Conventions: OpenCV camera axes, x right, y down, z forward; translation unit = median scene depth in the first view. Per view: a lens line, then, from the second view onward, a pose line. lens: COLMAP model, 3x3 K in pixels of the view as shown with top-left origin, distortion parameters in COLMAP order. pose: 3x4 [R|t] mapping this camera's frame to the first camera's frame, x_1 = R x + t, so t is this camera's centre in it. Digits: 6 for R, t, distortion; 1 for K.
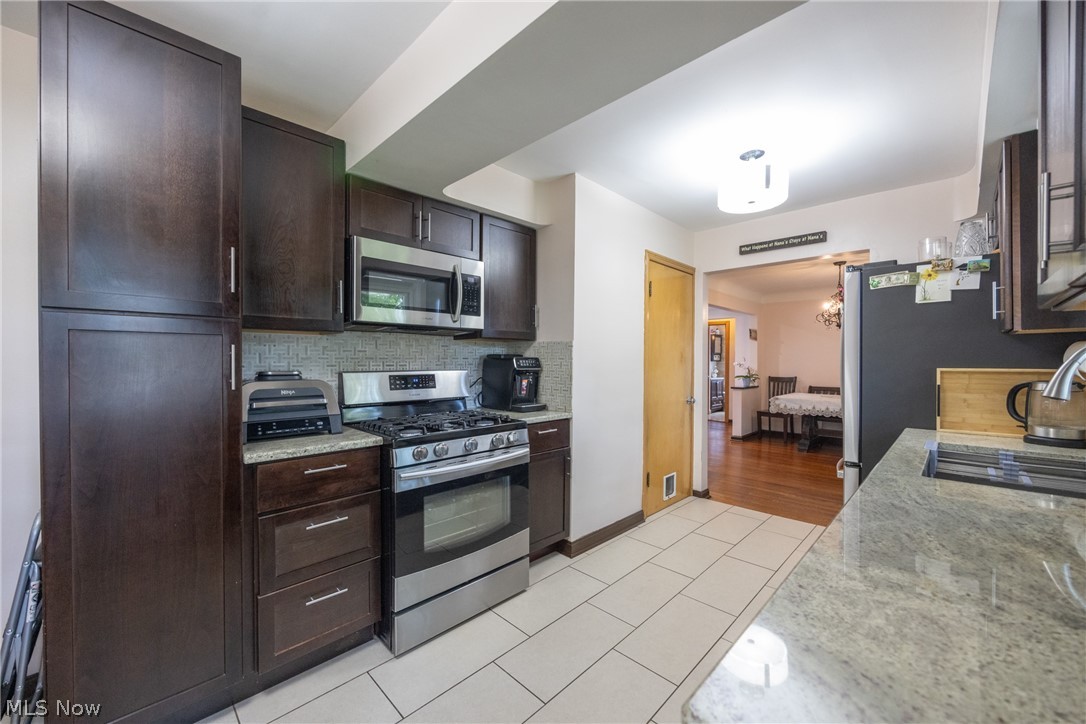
lens RADIAL K [[423.7, 0, 538.6], [0, 423.7, 359.0], [0, 0, 1]] dist [-0.001475, -0.000650]
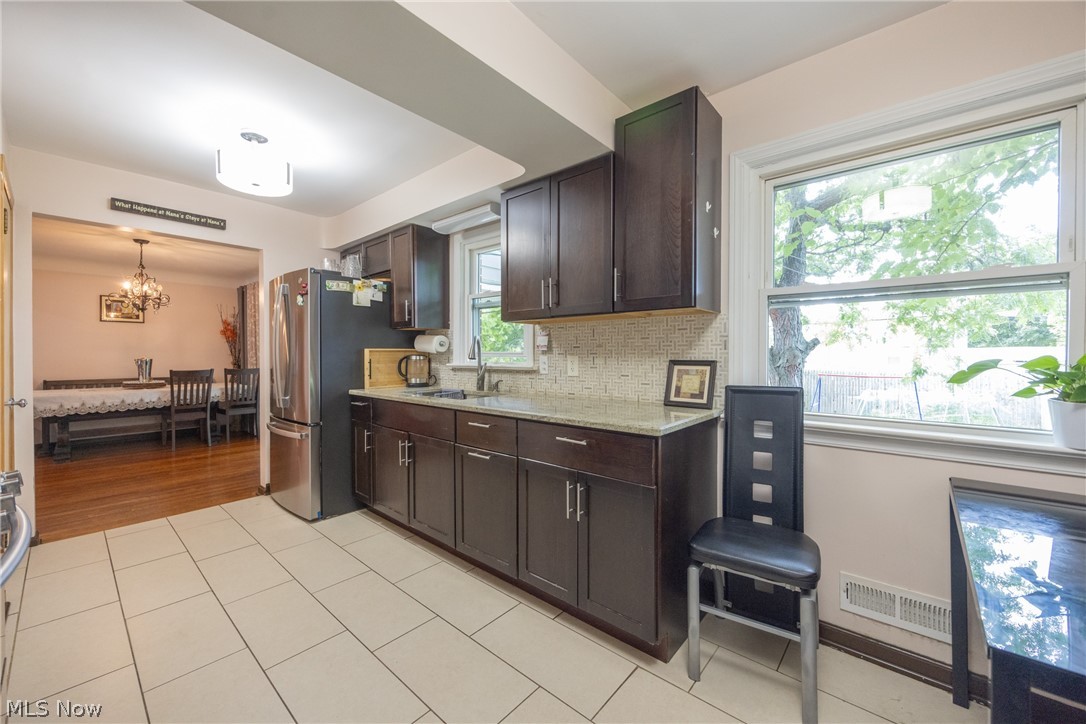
lens RADIAL K [[423.7, 0, 548.1], [0, 423.7, 354.0], [0, 0, 1]] dist [-0.001475, -0.000650]
pose [[-0.071286, -0.003796, 0.997449, -0.400088], [-0.001750, 0.999992, 0.003681, 0.020755], [-0.997454, -0.001483, -0.071292, 0.269874]]
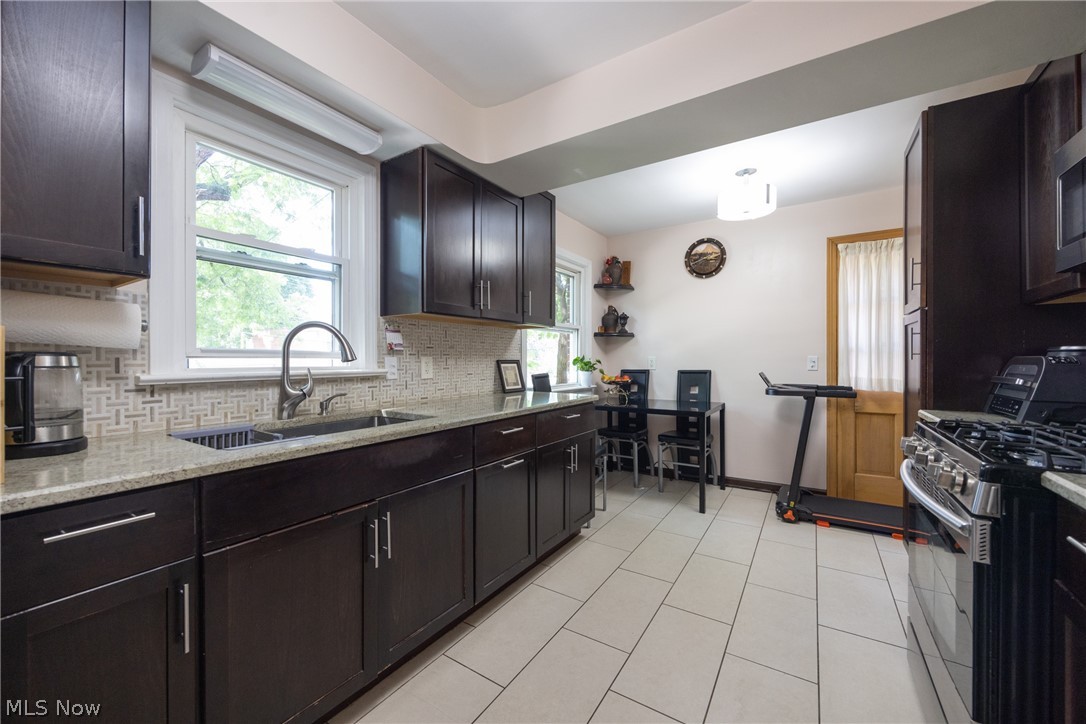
lens RADIAL K [[423.7, 0, 541.0], [0, 423.7, 360.5], [0, 0, 1]] dist [-0.001475, -0.000650]
pose [[-0.976089, -0.000823, -0.217369, 0.310104], [-0.001046, 0.999999, 0.000913, 0.032036], [0.217368, 0.001118, -0.976089, 0.888816]]
